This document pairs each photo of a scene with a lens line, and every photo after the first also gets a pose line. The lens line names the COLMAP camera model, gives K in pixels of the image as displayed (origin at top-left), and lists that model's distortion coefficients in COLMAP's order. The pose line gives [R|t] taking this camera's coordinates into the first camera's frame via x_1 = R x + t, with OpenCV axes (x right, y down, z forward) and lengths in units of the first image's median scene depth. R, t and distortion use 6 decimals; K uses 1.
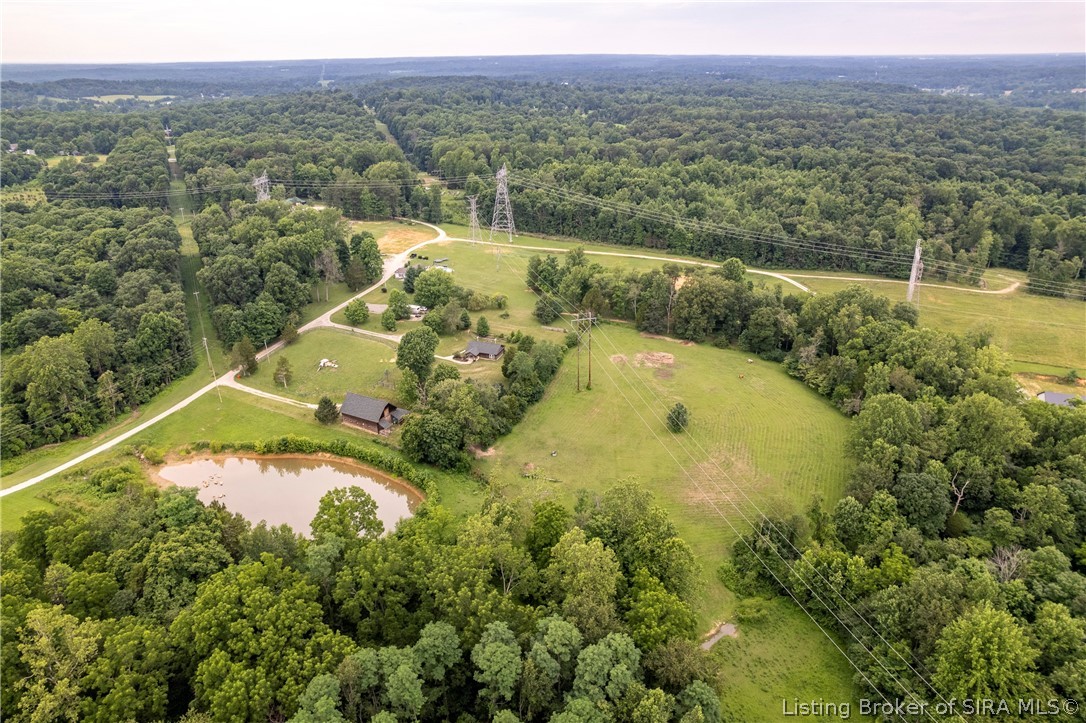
lens RADIAL K [[718.3, 0, 543.0], [0, 718.3, 361.5], [0, 0, 1]] dist [-0.037282, -0.000086]
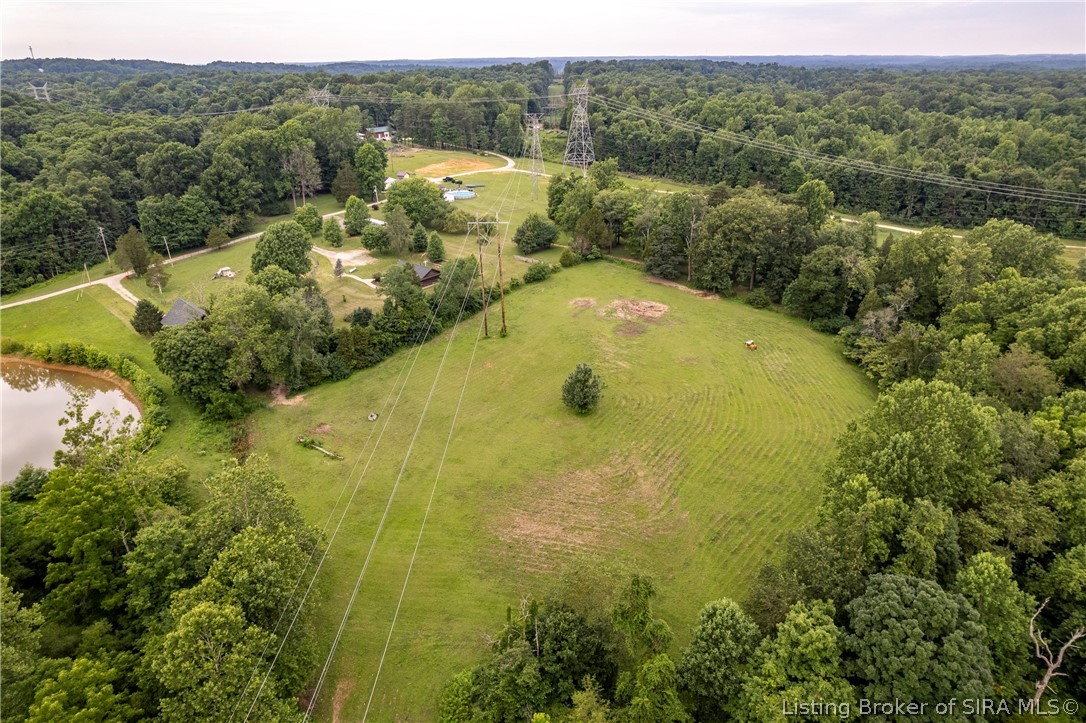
lens RADIAL K [[701.3, 0, 552.6], [0, 701.3, 359.9], [0, 0, 1]] dist [-0.086395, 0.082878]
pose [[0.949120, 0.123676, -0.289614, 0.269542], [-0.121832, 0.992249, 0.024460, 0.035522], [0.290395, 0.012069, 0.956831, 0.369289]]
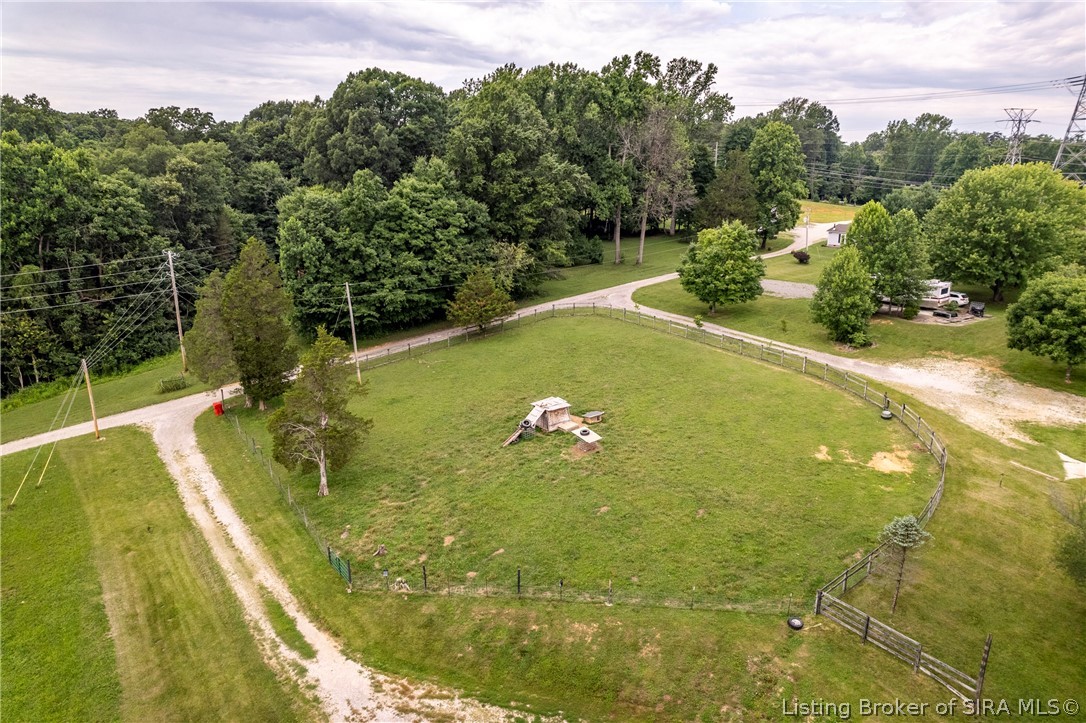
lens RADIAL K [[701.3, 0, 552.6], [0, 701.3, 359.9], [0, 0, 1]] dist [-0.086395, 0.082878]
pose [[0.885212, 0.127000, -0.447516, -0.209014], [-0.188463, 0.977435, -0.095406, 0.005847], [0.425301, 0.168795, 0.889172, 0.798440]]
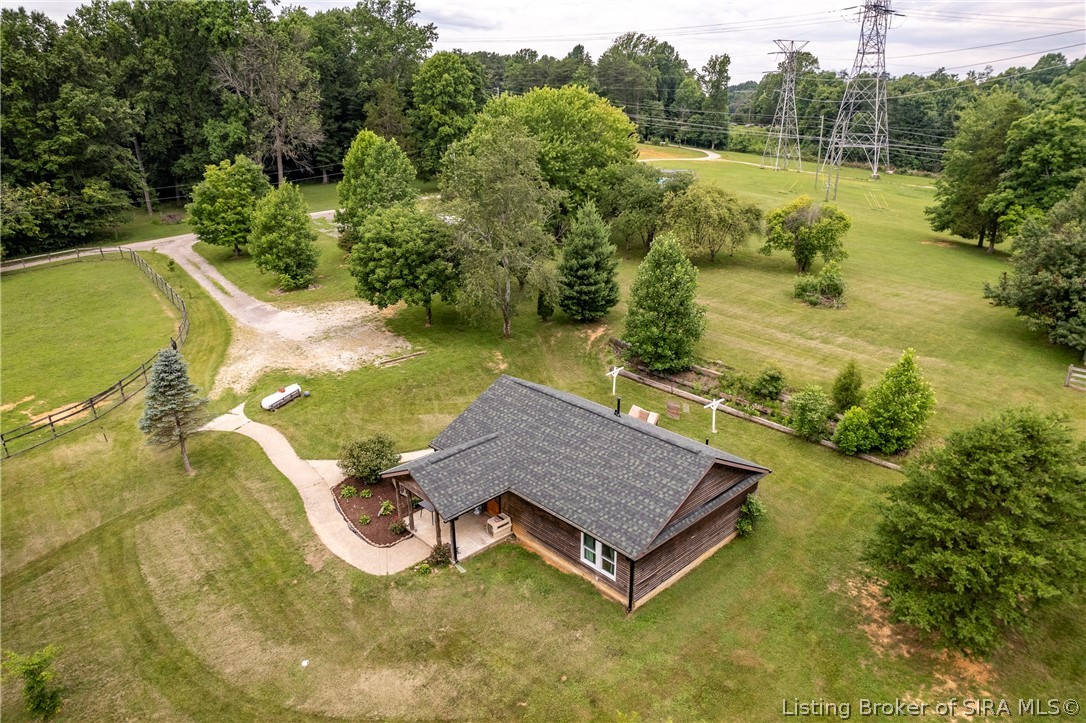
lens RADIAL K [[701.3, 0, 552.6], [0, 701.3, 359.9], [0, 0, 1]] dist [-0.086395, 0.082878]
pose [[0.892475, 0.151965, -0.424730, -0.039200], [-0.181980, 0.982821, -0.030745, -0.030289], [0.412762, 0.104732, 0.904798, 0.899822]]
